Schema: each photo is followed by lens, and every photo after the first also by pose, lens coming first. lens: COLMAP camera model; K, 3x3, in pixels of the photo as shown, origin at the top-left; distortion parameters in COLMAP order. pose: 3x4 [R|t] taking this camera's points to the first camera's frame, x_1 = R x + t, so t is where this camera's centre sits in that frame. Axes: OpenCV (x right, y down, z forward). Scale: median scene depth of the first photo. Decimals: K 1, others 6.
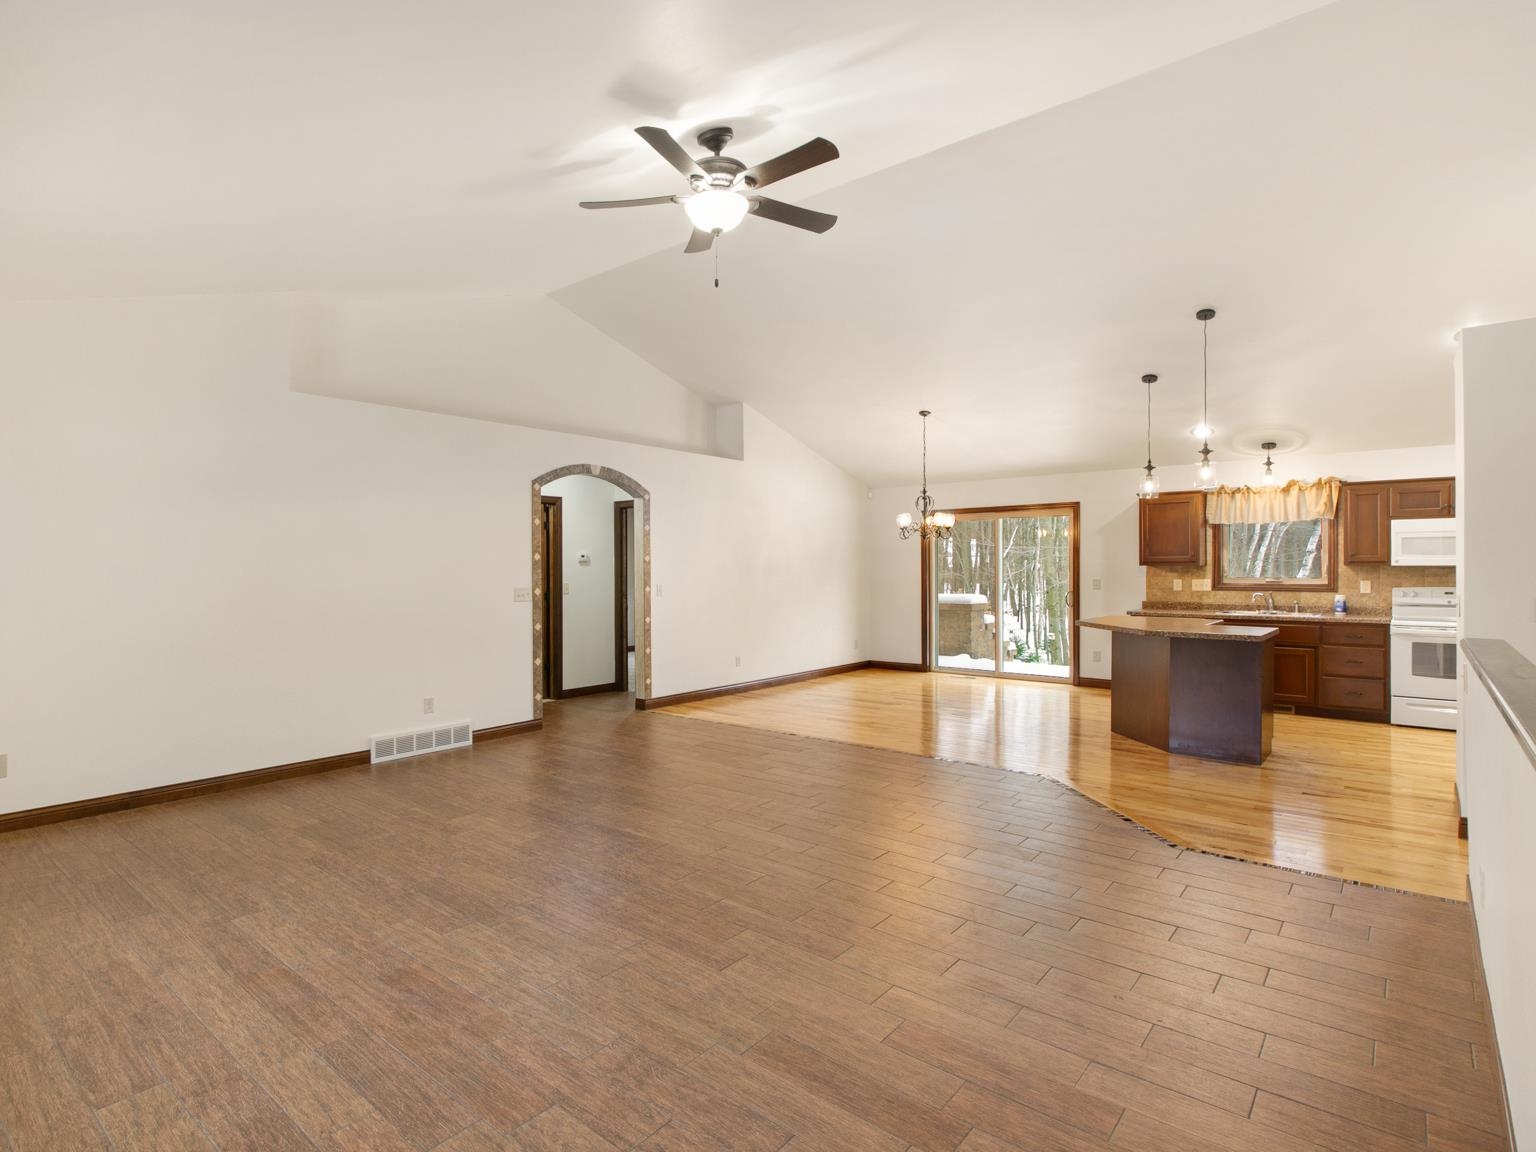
lens RADIAL K [[805.3, 0, 693.2], [0, 805.3, 565.1], [0, 0, 1]] dist [-0.002656, 0.002203]
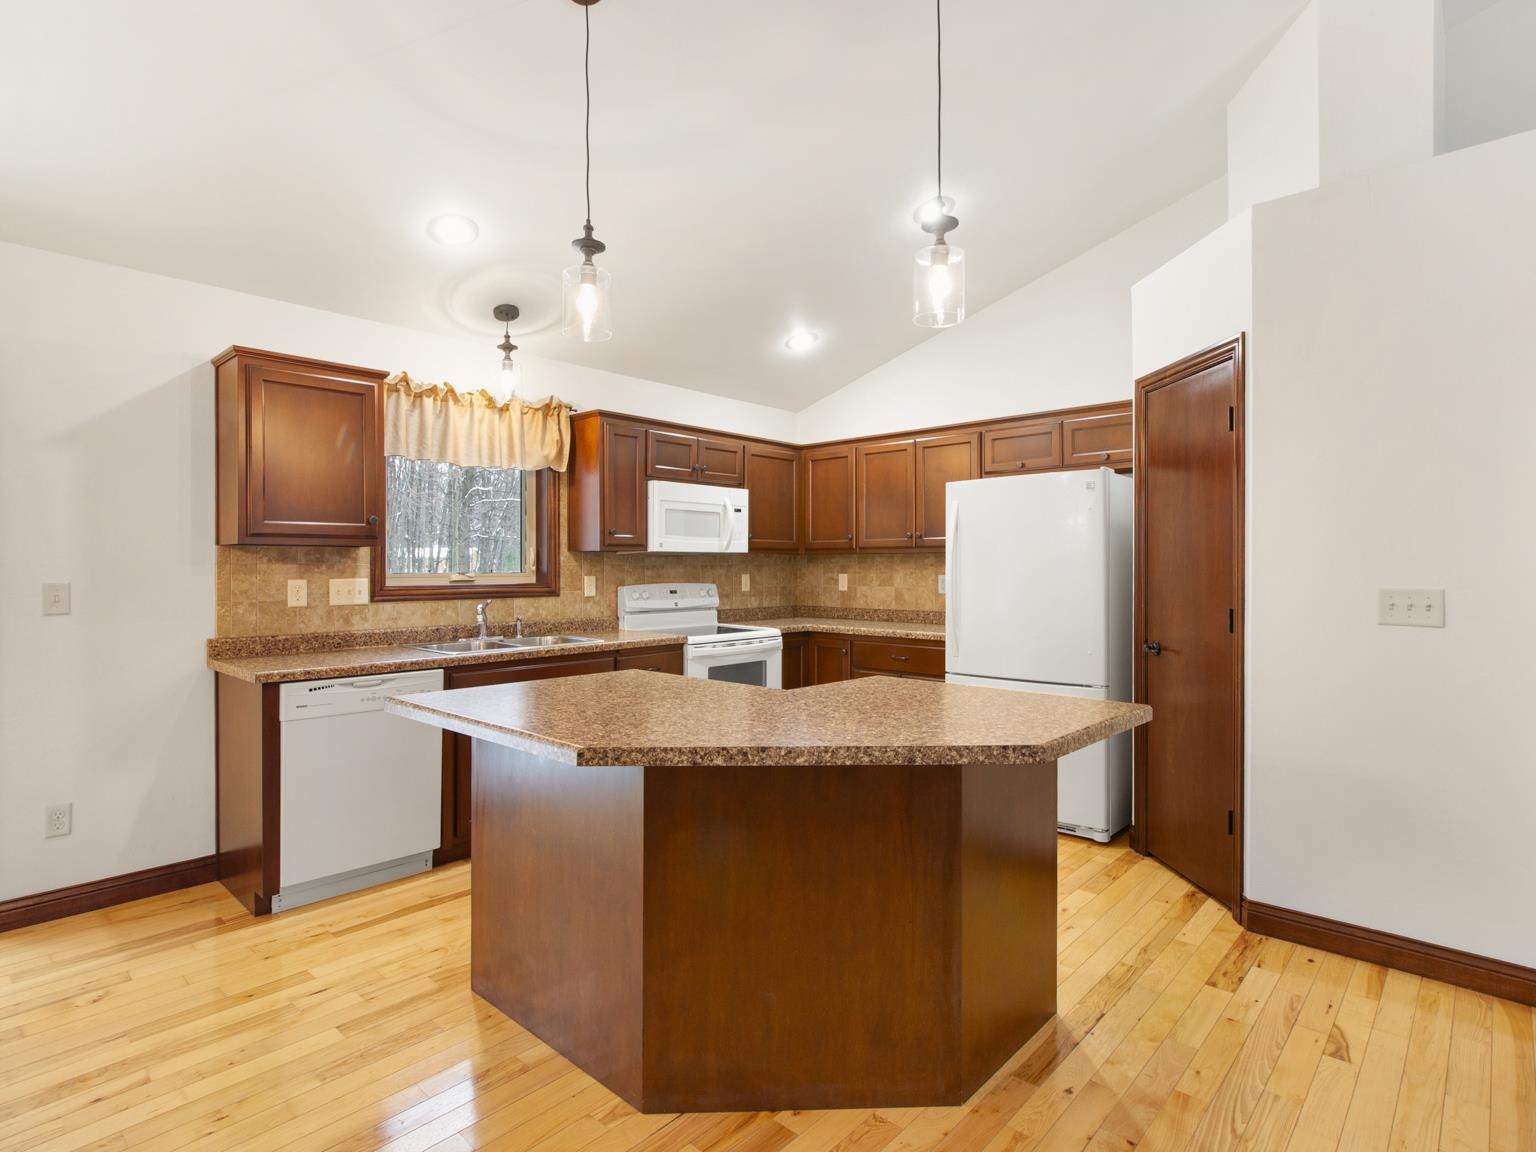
lens RADIAL K [[793.2, 0, 763.8], [0, 793.2, 567.5], [0, 0, 1]] dist [-0.001708, 0.000267]
pose [[0.020564, 0.002102, 0.999786, 0.226221], [-0.000310, 0.999998, -0.002096, 0.013835], [-0.999788, -0.000267, 0.020565, 0.854947]]
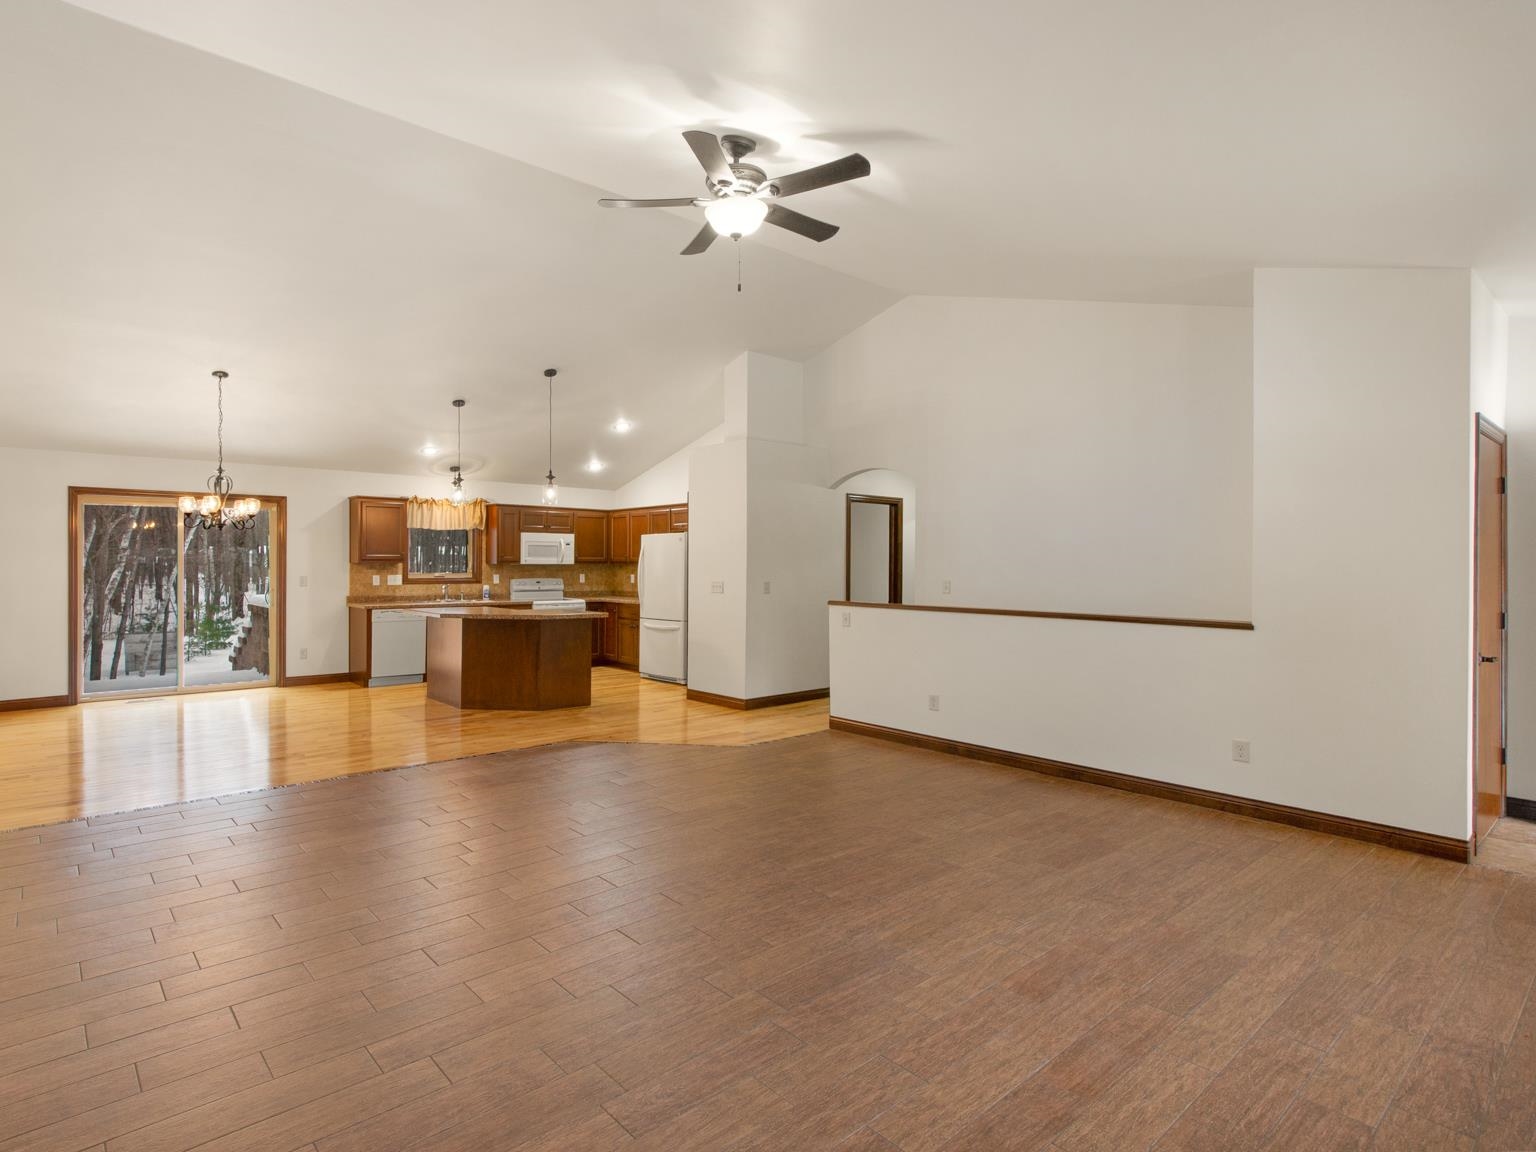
lens RADIAL K [[805.3, 0, 693.2], [0, 805.3, 565.1], [0, 0, 1]] dist [-0.002656, 0.002203]
pose [[0.161389, 0.002149, 0.986888, -0.486830], [-0.006544, 0.999978, -0.001107, 0.002099], [-0.986869, -0.006280, 0.161400, 0.440118]]
